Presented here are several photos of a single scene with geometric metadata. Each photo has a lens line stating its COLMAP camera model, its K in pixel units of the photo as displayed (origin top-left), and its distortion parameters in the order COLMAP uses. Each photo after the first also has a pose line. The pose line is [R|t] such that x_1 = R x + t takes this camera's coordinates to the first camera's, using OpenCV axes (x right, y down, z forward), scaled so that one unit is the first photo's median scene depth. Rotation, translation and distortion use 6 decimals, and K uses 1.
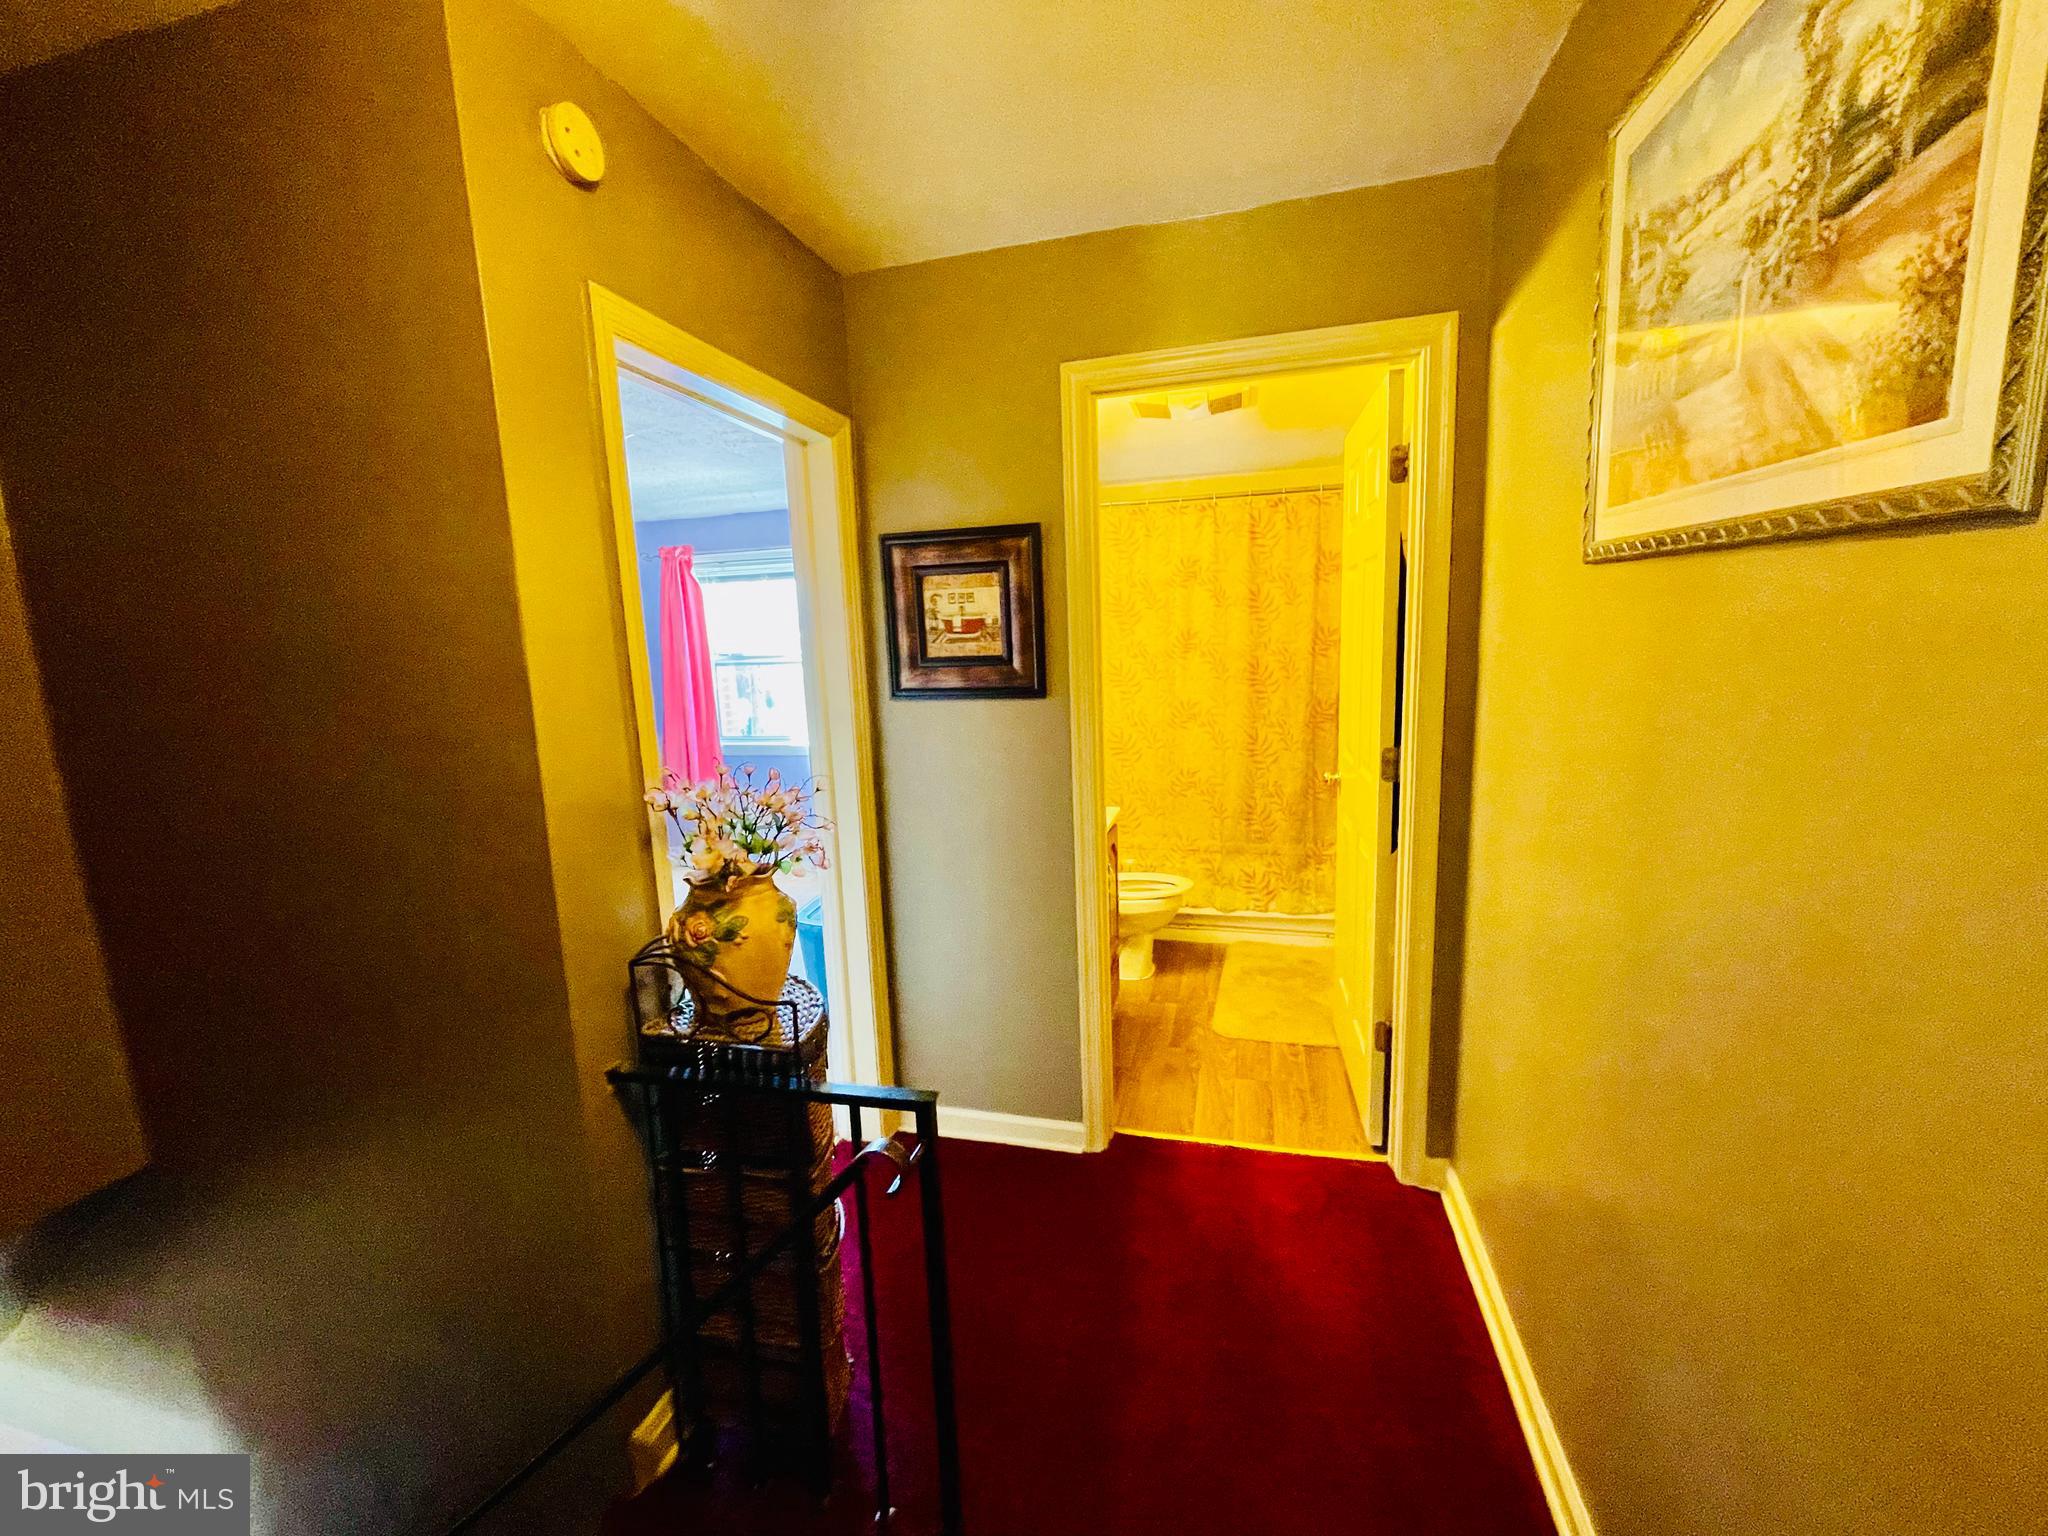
lens RADIAL K [[834.8, 0, 1022.5], [0, 834.8, 773.3], [0, 0, 1]] dist [-0.007755, 0.000806]
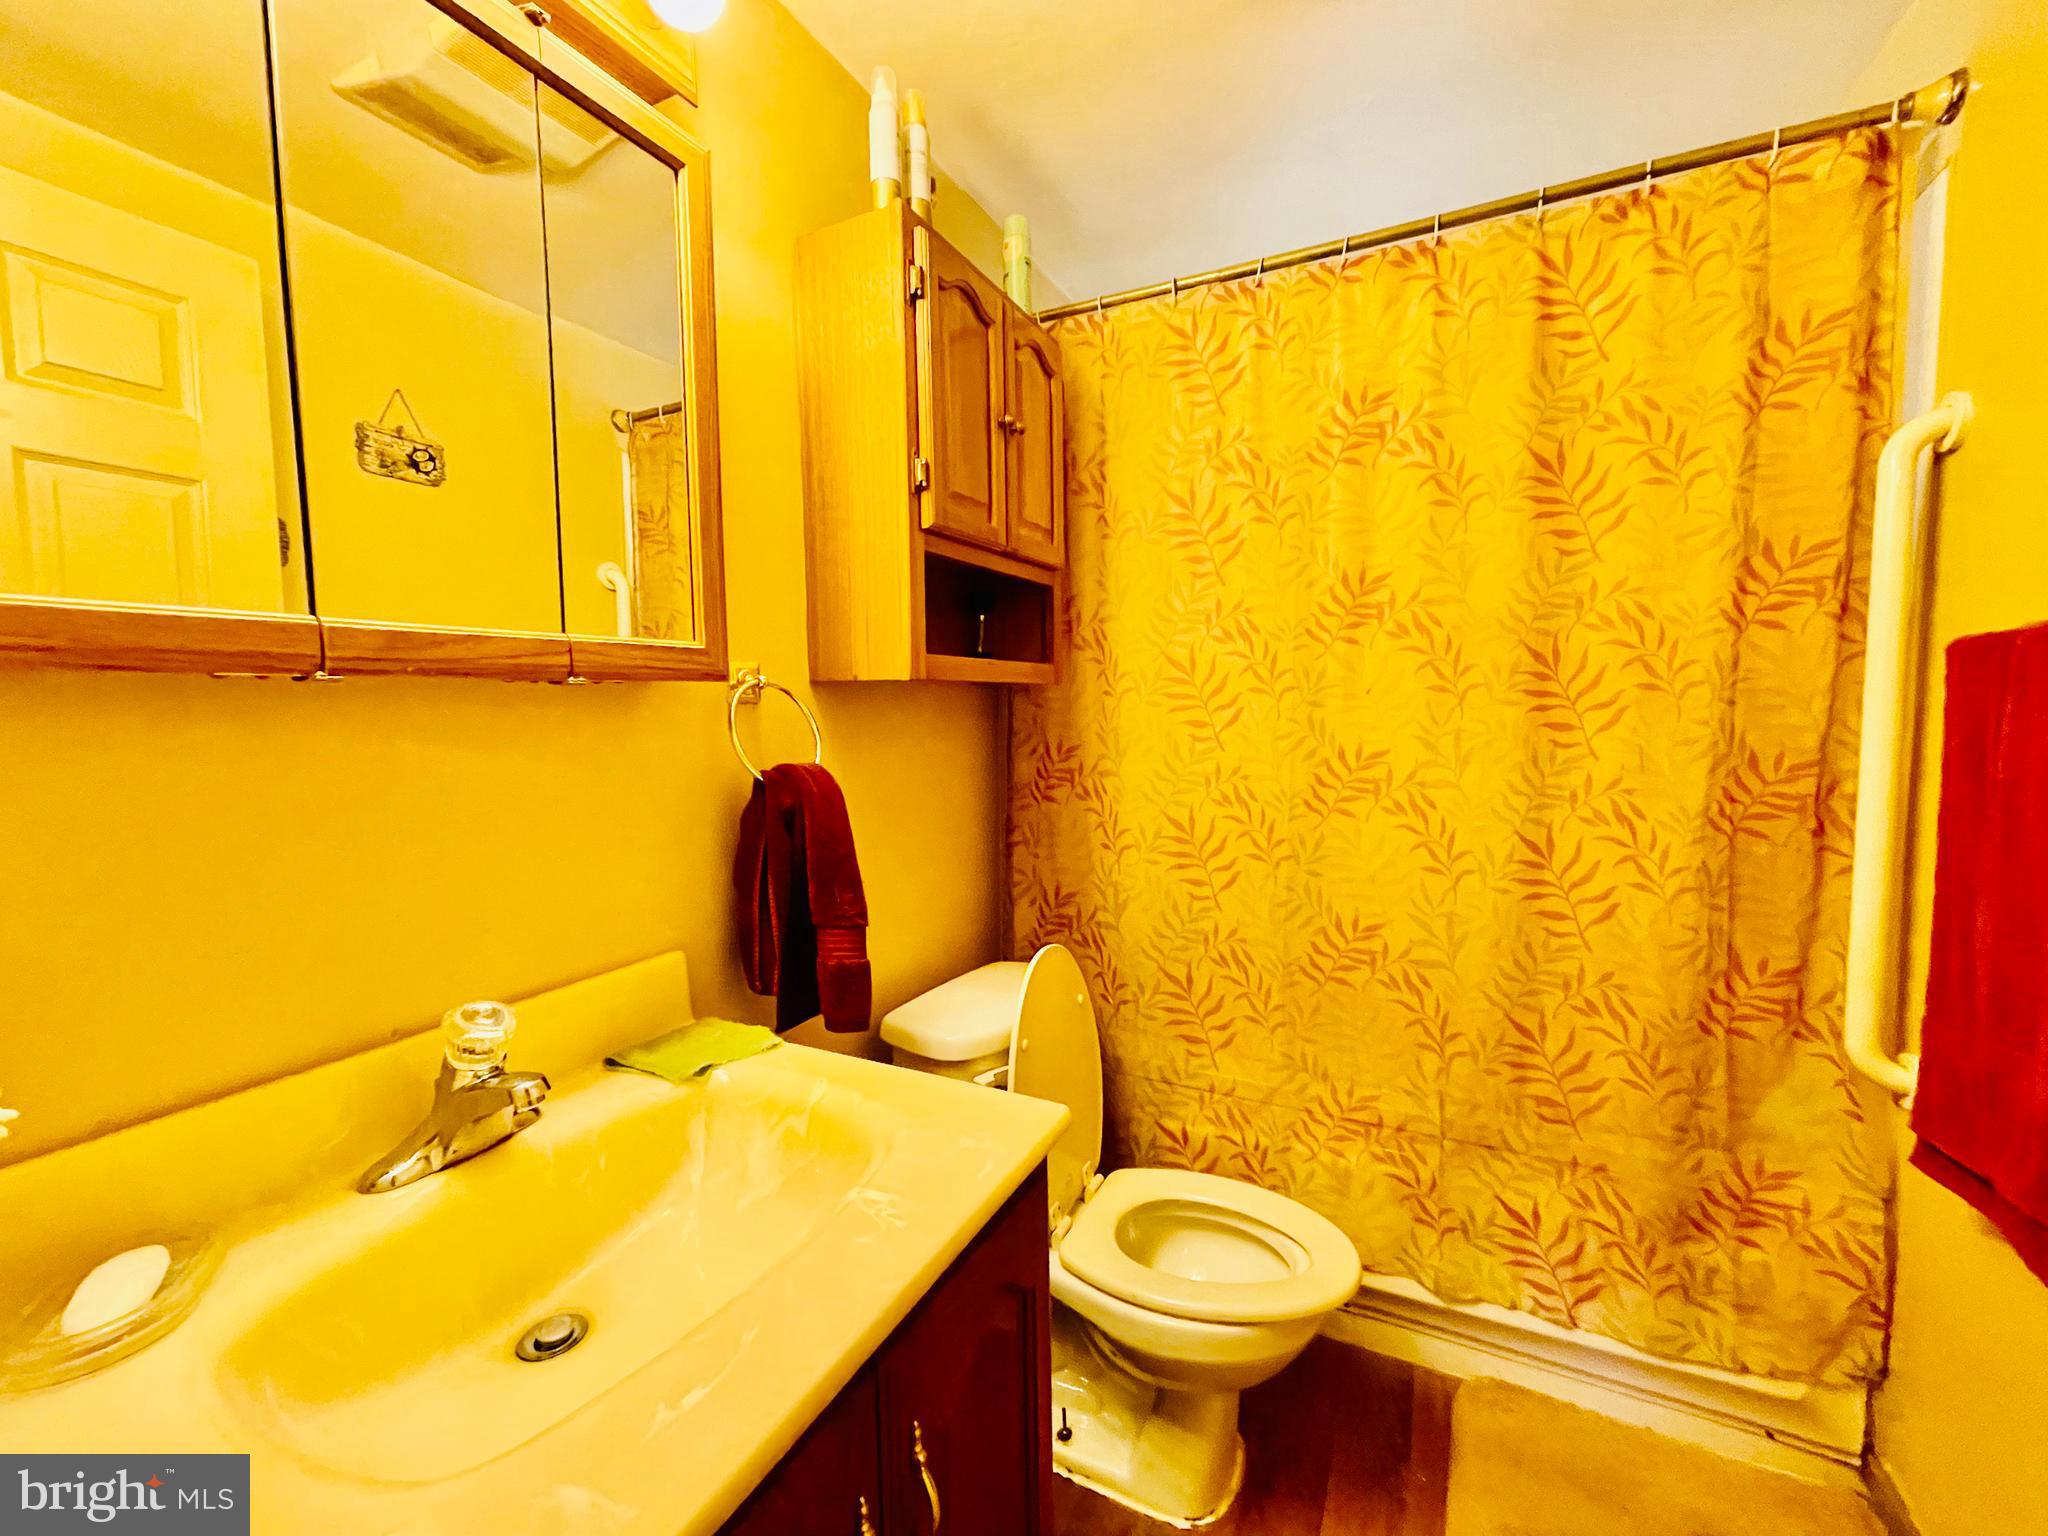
lens RADIAL K [[834.8, 0, 1031.2], [0, 834.8, 768.8], [0, 0, 1]] dist [-0.007755, 0.000806]
pose [[0.981358, 0.031366, -0.189609, 0.123722], [-0.044591, 0.996830, -0.065887, -0.044062], [0.186942, 0.073114, 0.979646, 0.592790]]
